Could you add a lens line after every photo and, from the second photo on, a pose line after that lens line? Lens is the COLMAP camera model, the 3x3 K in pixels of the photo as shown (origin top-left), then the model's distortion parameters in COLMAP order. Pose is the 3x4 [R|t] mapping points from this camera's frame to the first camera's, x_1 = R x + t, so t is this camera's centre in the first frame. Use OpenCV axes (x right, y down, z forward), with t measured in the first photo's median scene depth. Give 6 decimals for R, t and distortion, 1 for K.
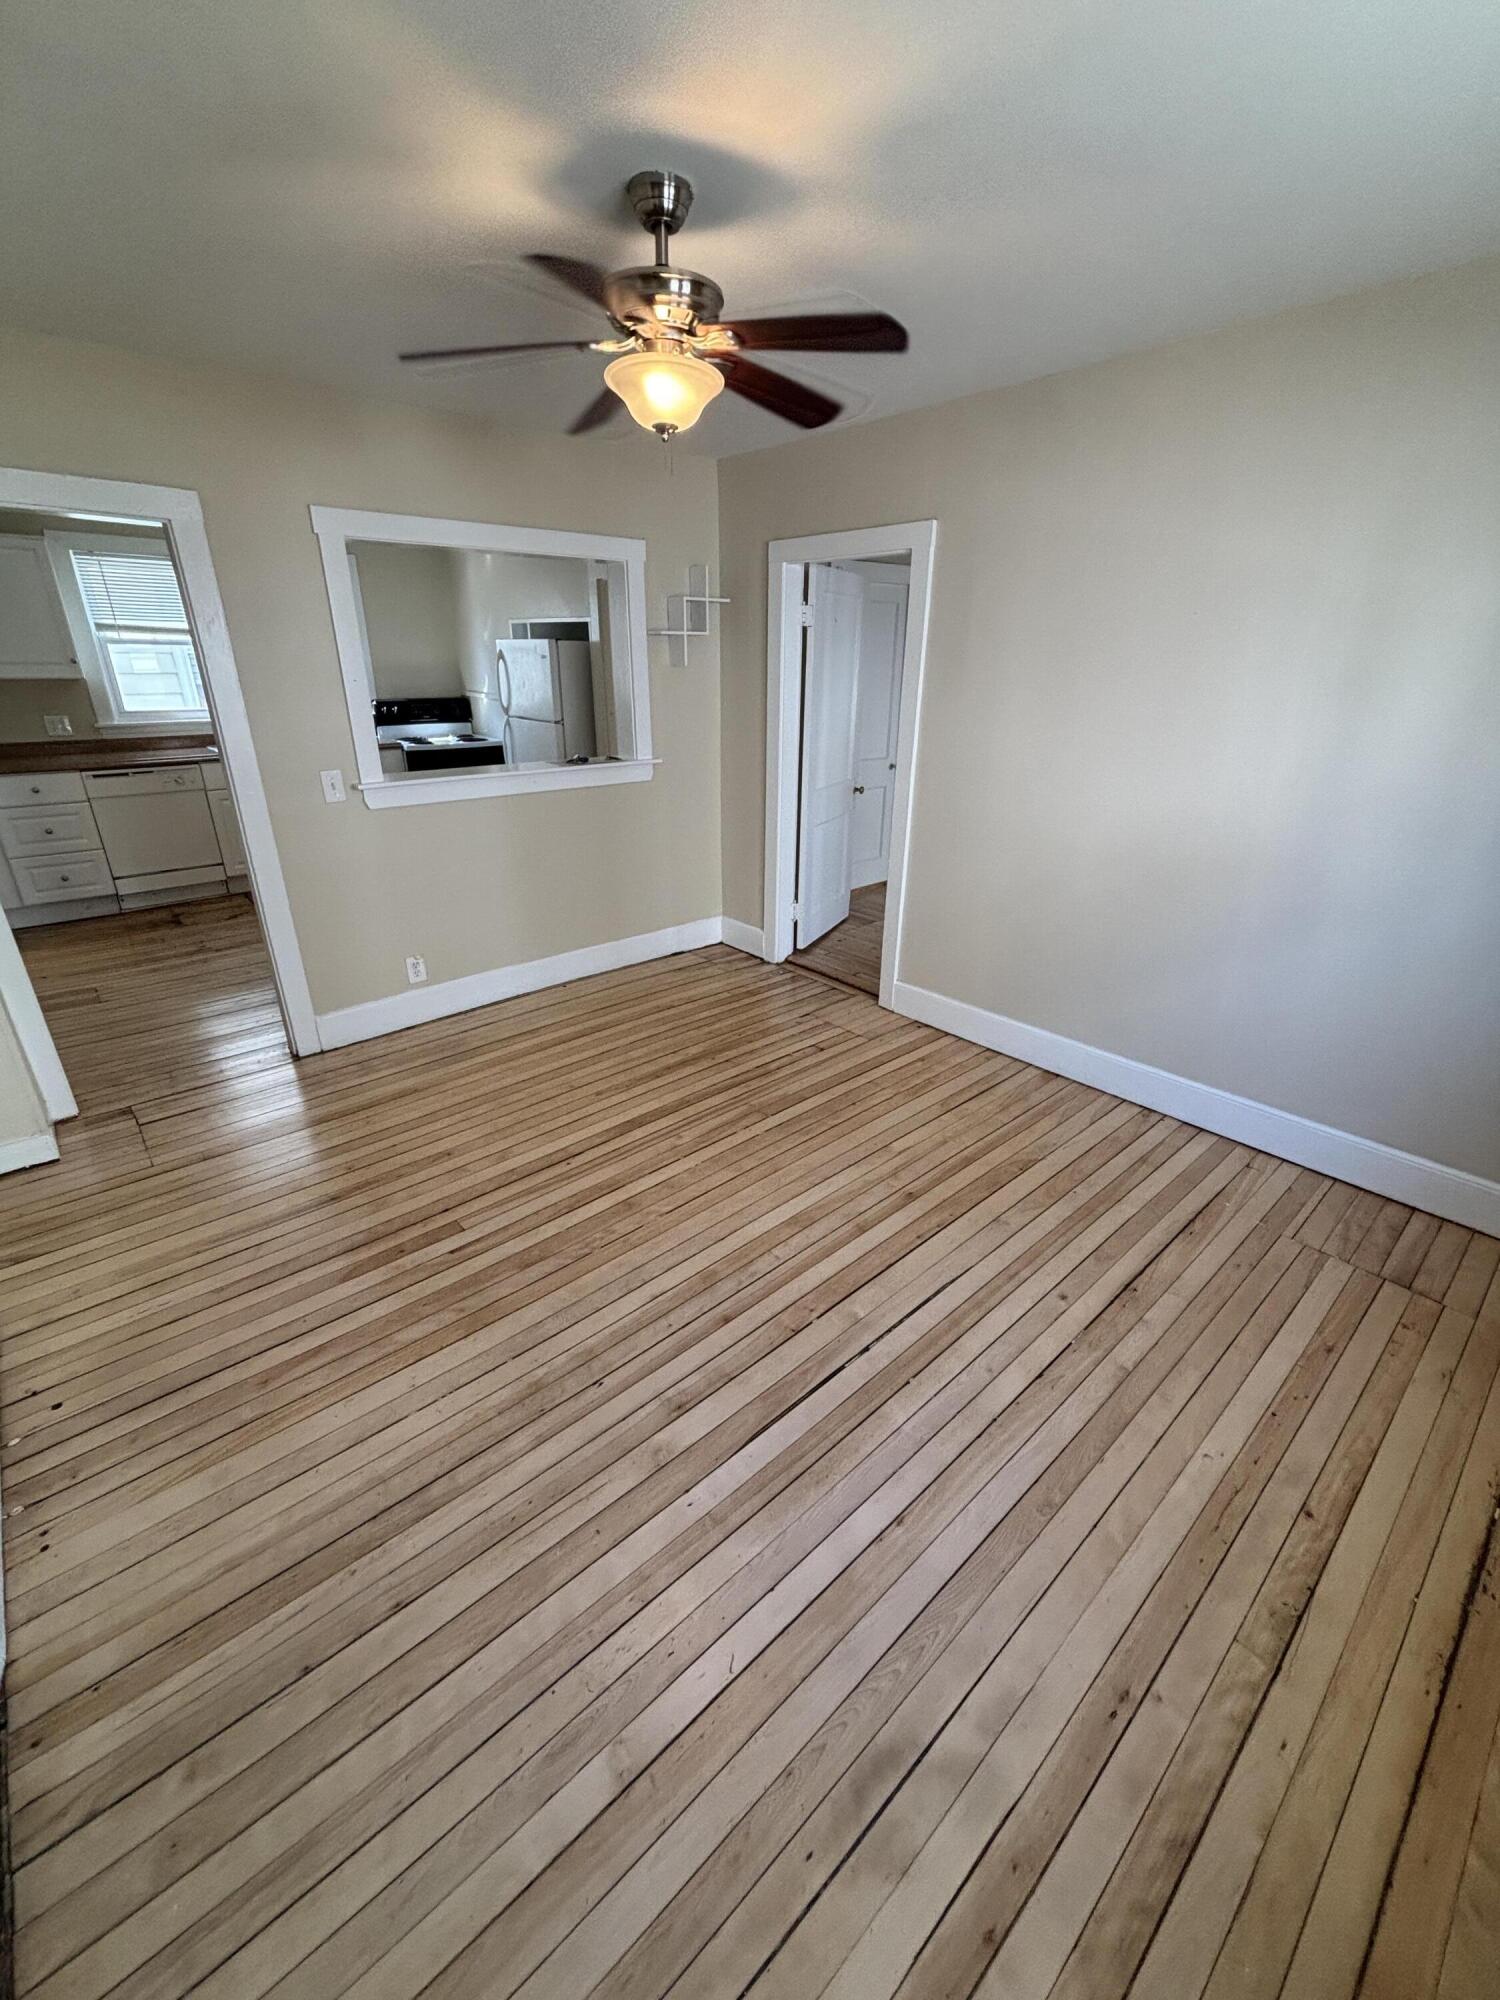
lens RADIAL K [[811.0, 0, 748.0], [0, 811.0, 1003.2], [0, 0, 1]] dist [-0.000202, -0.000014]
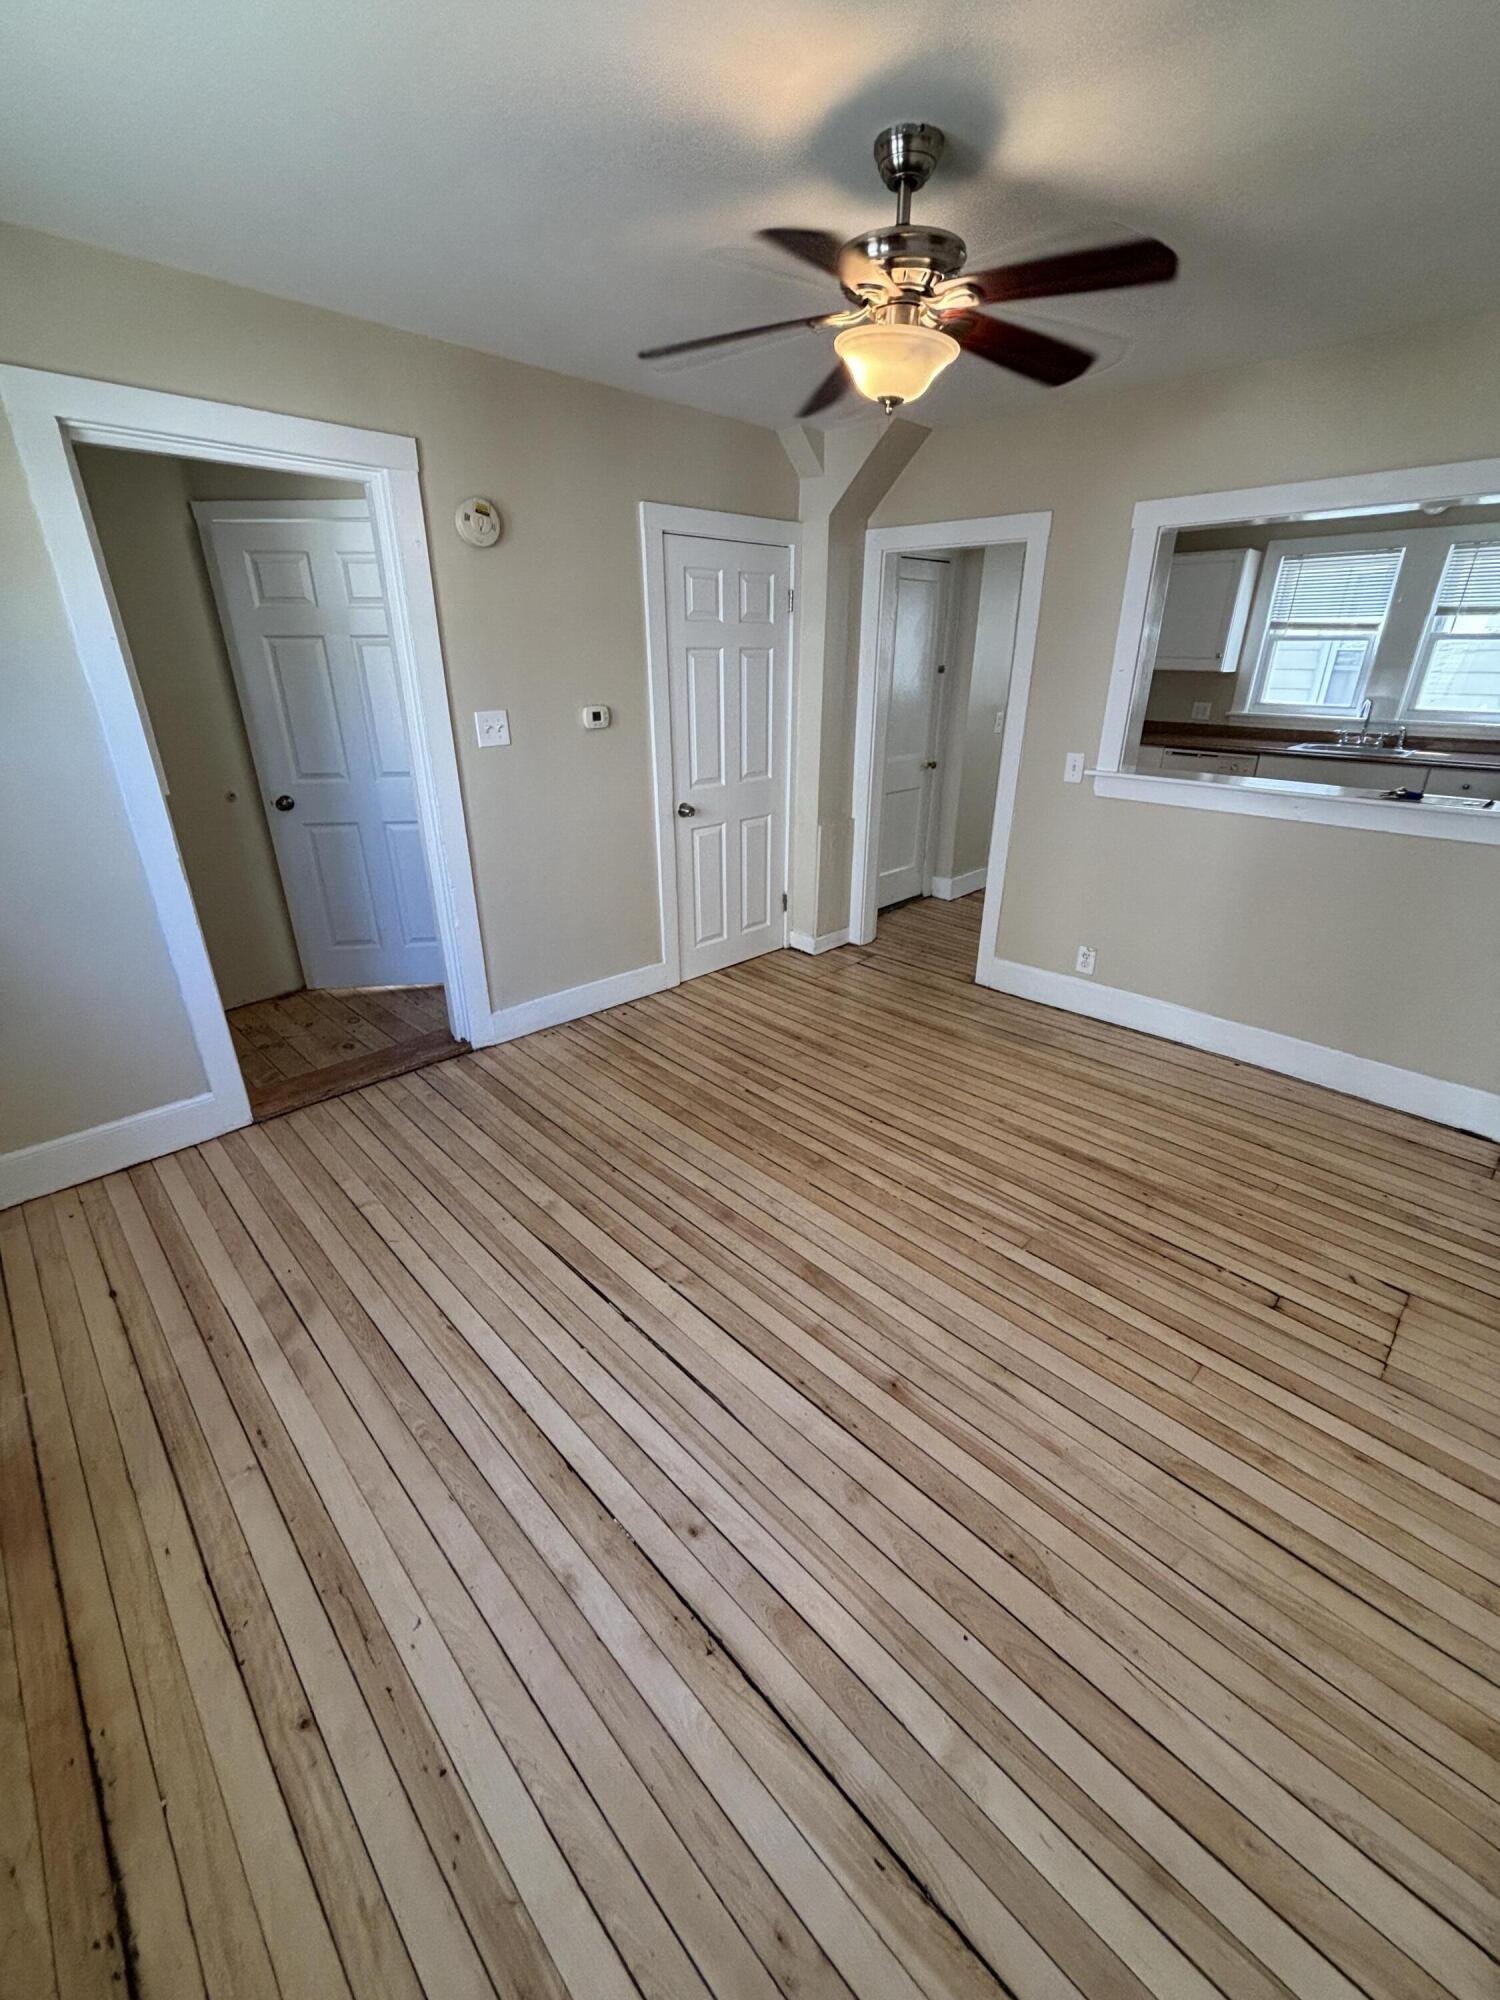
lens RADIAL K [[808.9, 0, 750.0], [0, 808.9, 1000.0], [0, 0, 1]] dist [-0.000499, 0.000611]
pose [[0.046092, 0.390612, -0.919401, 0.645078], [-0.394525, 0.852675, 0.342484, -0.225313], [0.917728, 0.346941, 0.193408, 0.557667]]
